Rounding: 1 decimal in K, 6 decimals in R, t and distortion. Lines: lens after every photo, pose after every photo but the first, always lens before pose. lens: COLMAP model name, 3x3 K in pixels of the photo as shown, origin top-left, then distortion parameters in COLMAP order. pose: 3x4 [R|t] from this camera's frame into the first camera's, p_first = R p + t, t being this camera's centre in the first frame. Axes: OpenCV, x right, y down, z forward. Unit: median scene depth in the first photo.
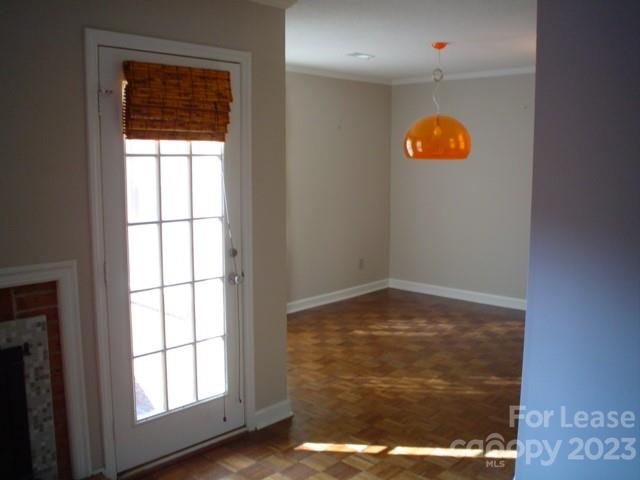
lens RADIAL K [[631.2, 0, 319.9], [0, 631.2, 241.4], [0, 0, 1]] dist [-0.072368, 0.000000]
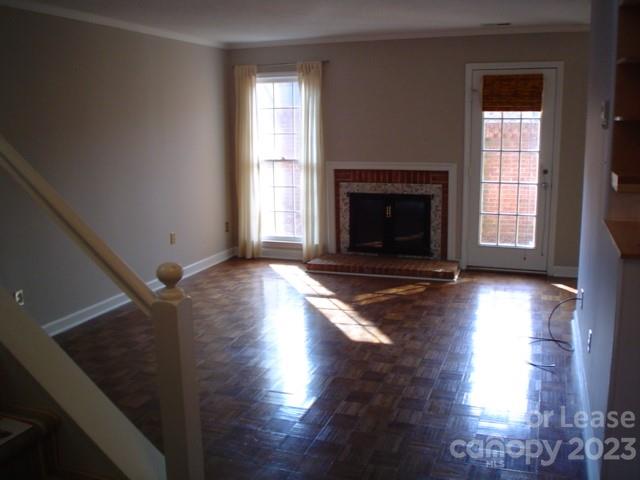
lens RADIAL K [[631.2, 0, 320.4], [0, 631.2, 238.8], [0, 0, 1]] dist [-0.072368, 0.000000]
pose [[0.390258, 0.159985, -0.906699, 1.518030], [-0.117649, 0.985380, 0.123230, 0.074181], [0.913158, 0.058580, 0.403375, -0.381900]]
